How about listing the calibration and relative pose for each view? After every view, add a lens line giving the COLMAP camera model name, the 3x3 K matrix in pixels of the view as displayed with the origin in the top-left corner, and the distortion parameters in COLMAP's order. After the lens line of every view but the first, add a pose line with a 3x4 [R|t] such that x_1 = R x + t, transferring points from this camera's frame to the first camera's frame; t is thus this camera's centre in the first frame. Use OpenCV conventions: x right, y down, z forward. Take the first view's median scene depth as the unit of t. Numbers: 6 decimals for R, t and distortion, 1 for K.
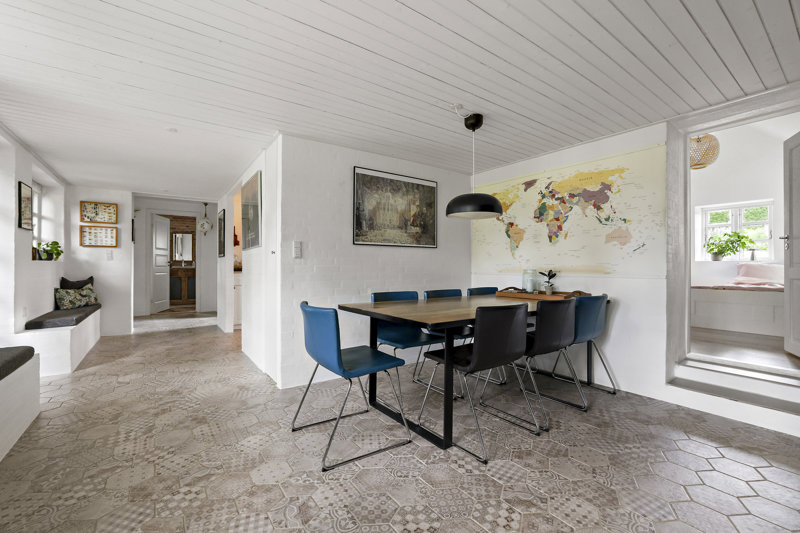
lens RADIAL K [[339.7, 0, 389.4], [0, 339.7, 264.0], [0, 0, 1]] dist [-0.023848, 0.000123]
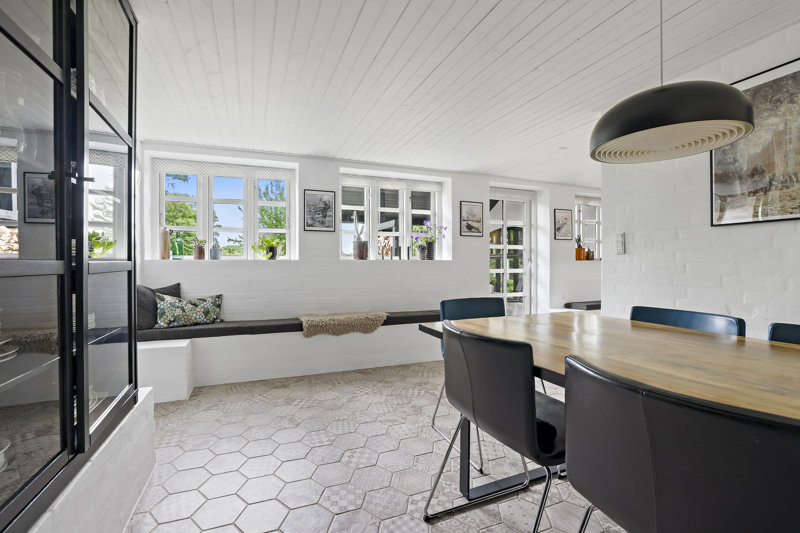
lens RADIAL K [[339.7, 0, 389.4], [0, 339.7, 264.0], [0, 0, 1]] dist [-0.023848, 0.000123]
pose [[-0.210037, -0.002342, -0.977691, 1.092472], [0.011419, 0.999923, -0.004849, 0.005354], [0.977627, -0.012183, -0.209994, 1.121305]]
